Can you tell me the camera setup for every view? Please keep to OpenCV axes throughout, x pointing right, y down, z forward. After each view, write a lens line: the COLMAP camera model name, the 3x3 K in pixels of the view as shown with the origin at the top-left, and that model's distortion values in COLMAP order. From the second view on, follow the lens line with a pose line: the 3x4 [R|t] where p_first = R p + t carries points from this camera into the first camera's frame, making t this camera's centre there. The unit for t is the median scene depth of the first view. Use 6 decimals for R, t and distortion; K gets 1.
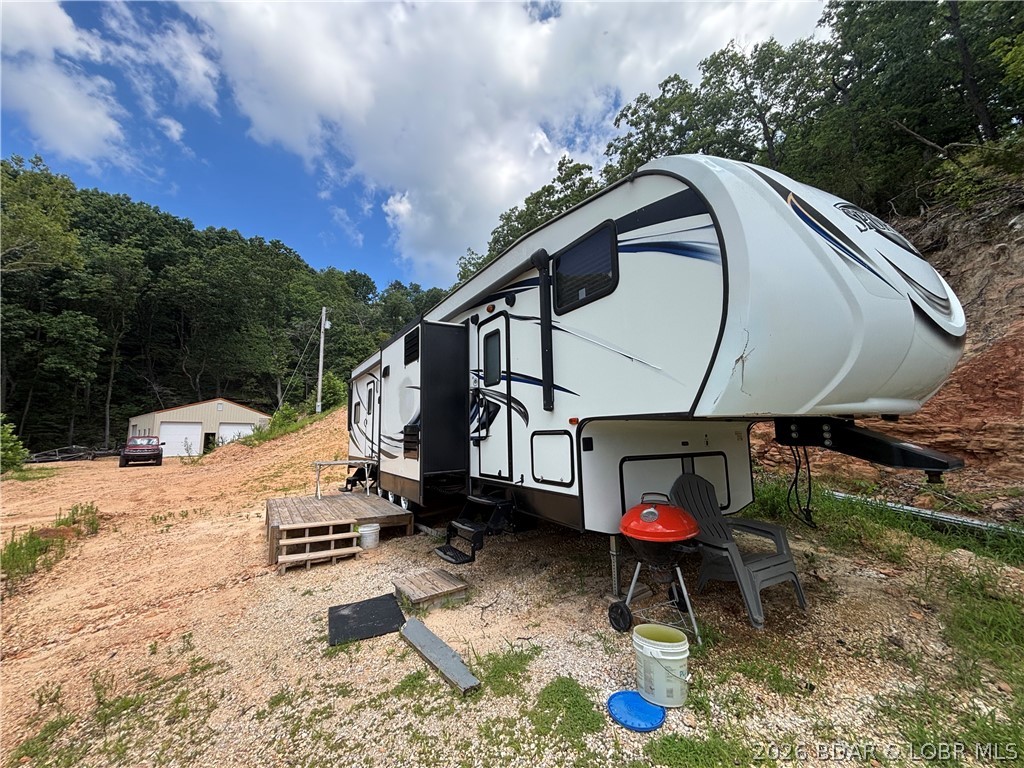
lens RADIAL K [[415.2, 0, 506.5], [0, 415.2, 382.9], [0, 0, 1]] dist [0.001273, 0.000220]
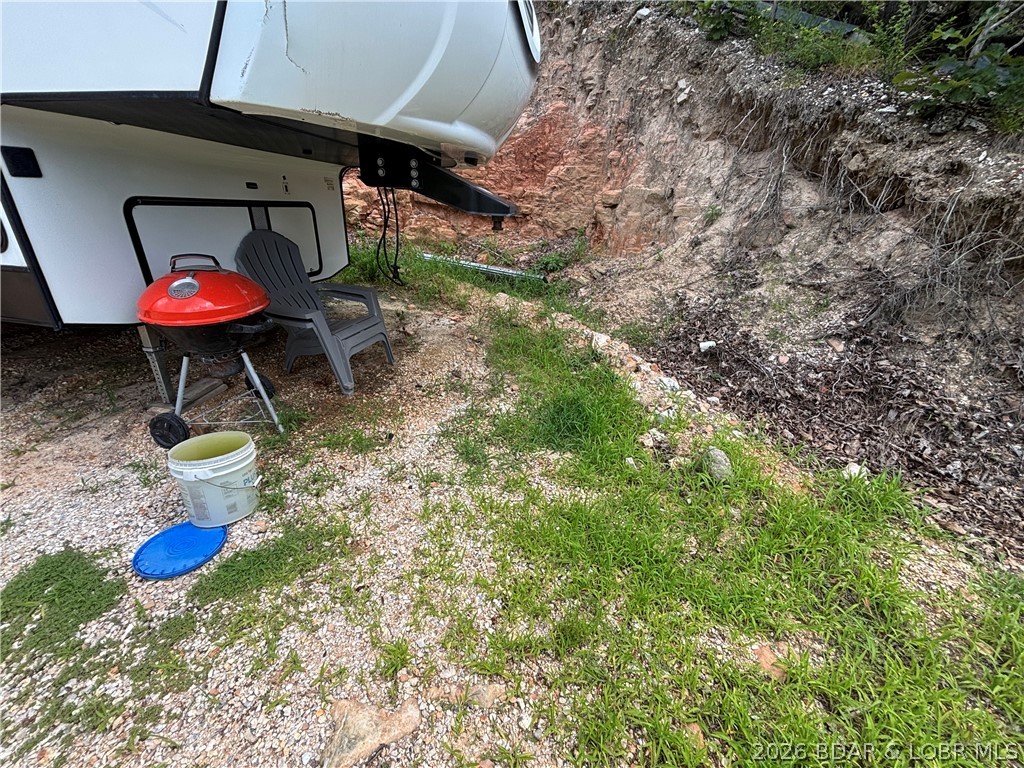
lens RADIAL K [[411.6, 0, 509.3], [0, 411.6, 381.8], [0, 0, 1]] dist [-0.002416, -0.000341]
pose [[0.667808, -0.251489, 0.700561, 0.194692], [-0.135128, 0.884591, 0.446363, 0.092245], [-0.731965, -0.392750, 0.556753, 0.212263]]
